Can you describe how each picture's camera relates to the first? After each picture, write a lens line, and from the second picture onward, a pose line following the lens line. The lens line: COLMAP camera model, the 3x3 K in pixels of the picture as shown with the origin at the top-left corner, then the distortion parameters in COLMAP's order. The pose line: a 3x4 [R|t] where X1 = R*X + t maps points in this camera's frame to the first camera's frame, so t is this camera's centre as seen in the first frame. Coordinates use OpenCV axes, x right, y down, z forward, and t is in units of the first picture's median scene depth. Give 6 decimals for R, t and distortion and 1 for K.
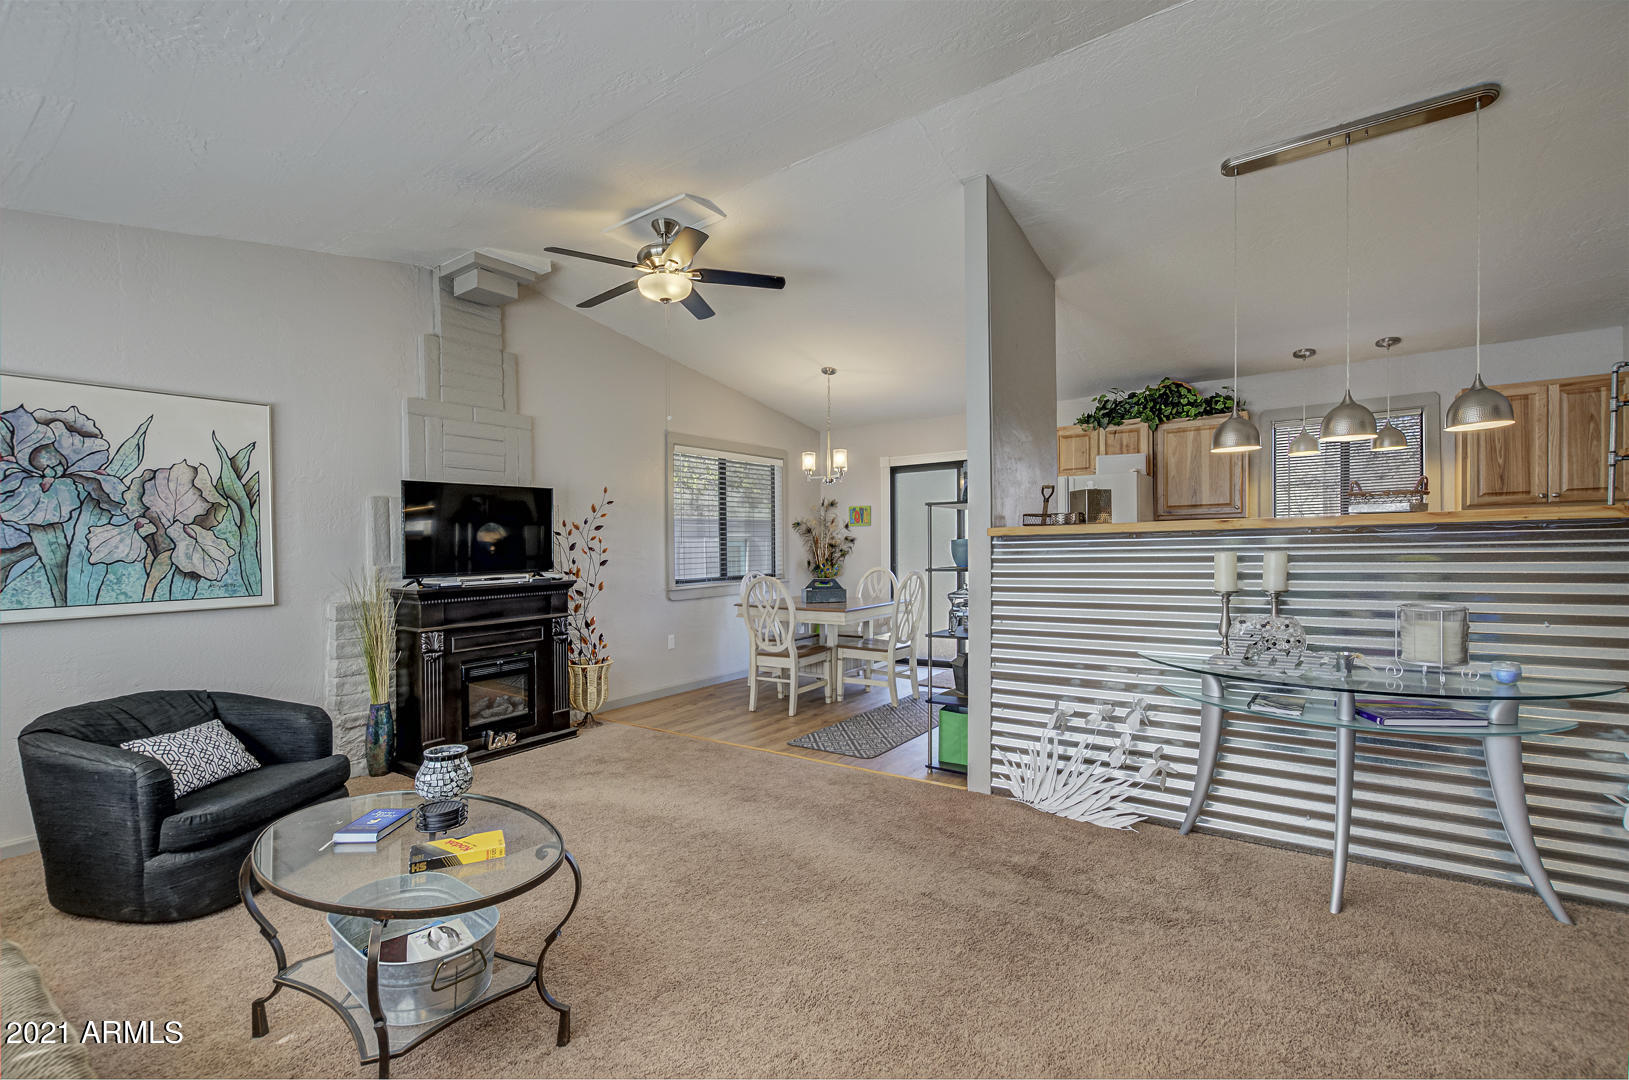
lens RADIAL K [[713.3, 0, 806.5], [0, 713.3, 547.9], [0, 0, 1]] dist [0.004918, 0.000451]
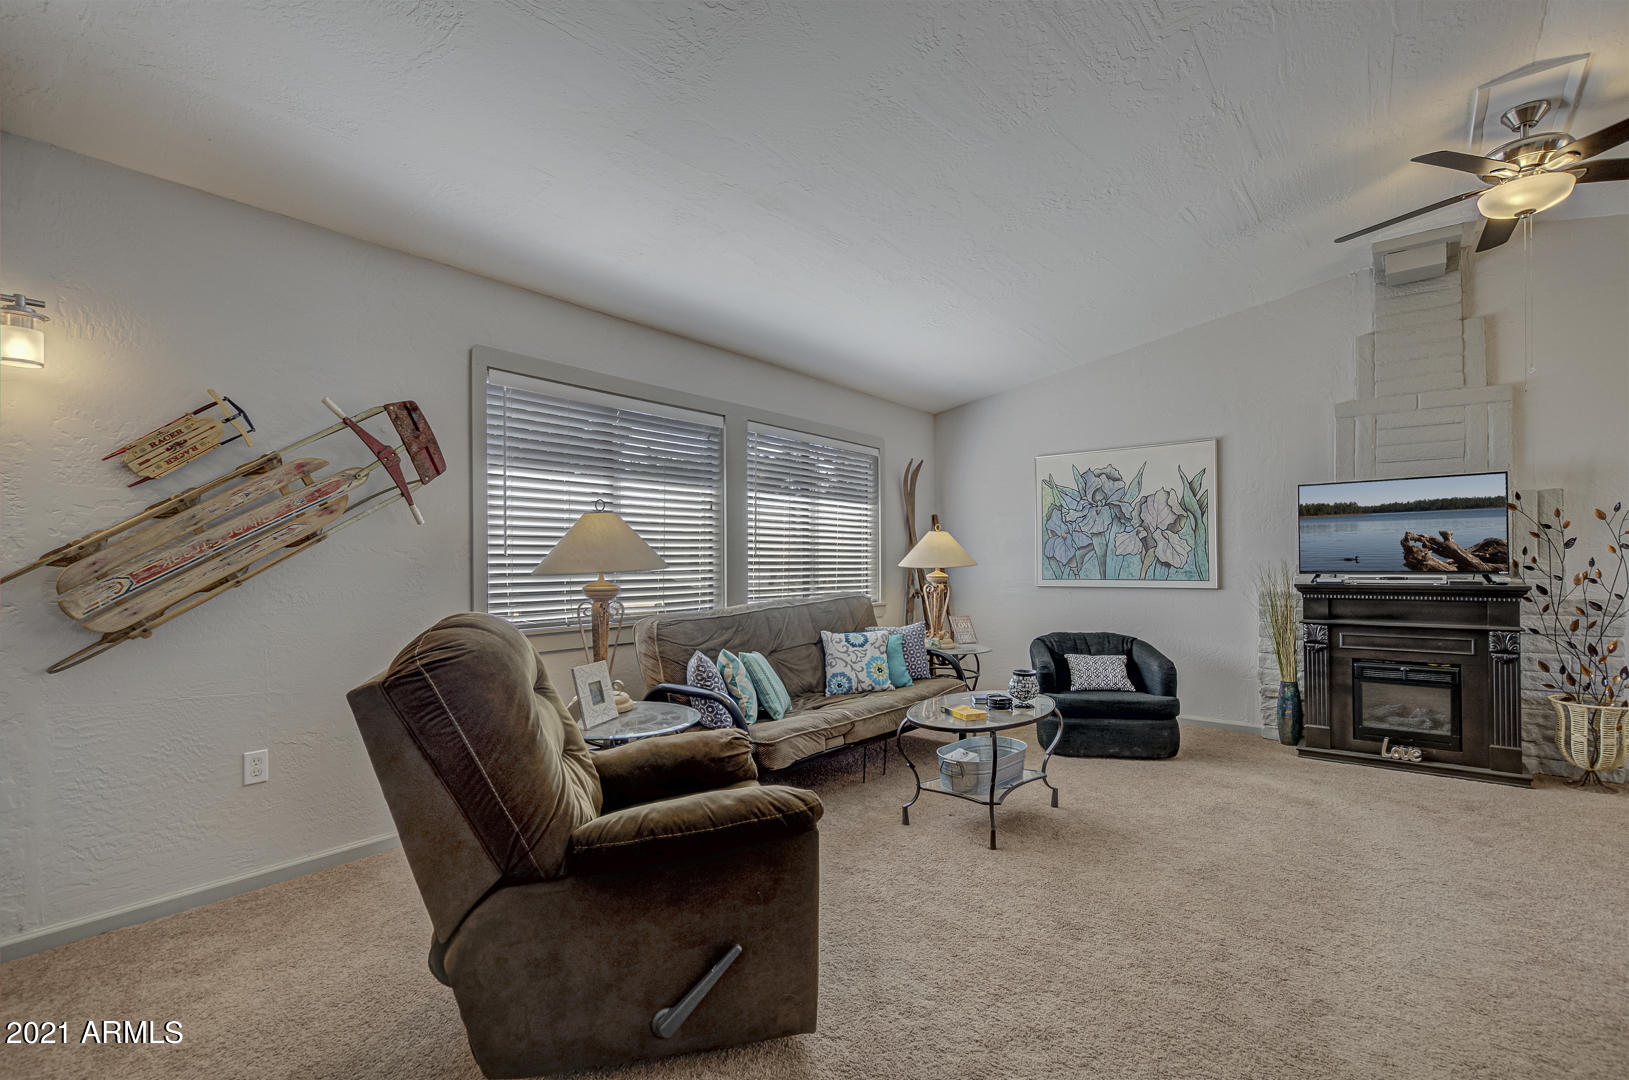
lens RADIAL K [[713.3, 0, 815.4], [0, 713.3, 544.4], [0, 0, 1]] dist [0.004918, 0.000451]
pose [[-0.071103, -0.005187, -0.997455, 0.528383], [0.001084, 0.999985, -0.005278, 0.003175], [0.997468, -0.001457, -0.071096, 0.292019]]
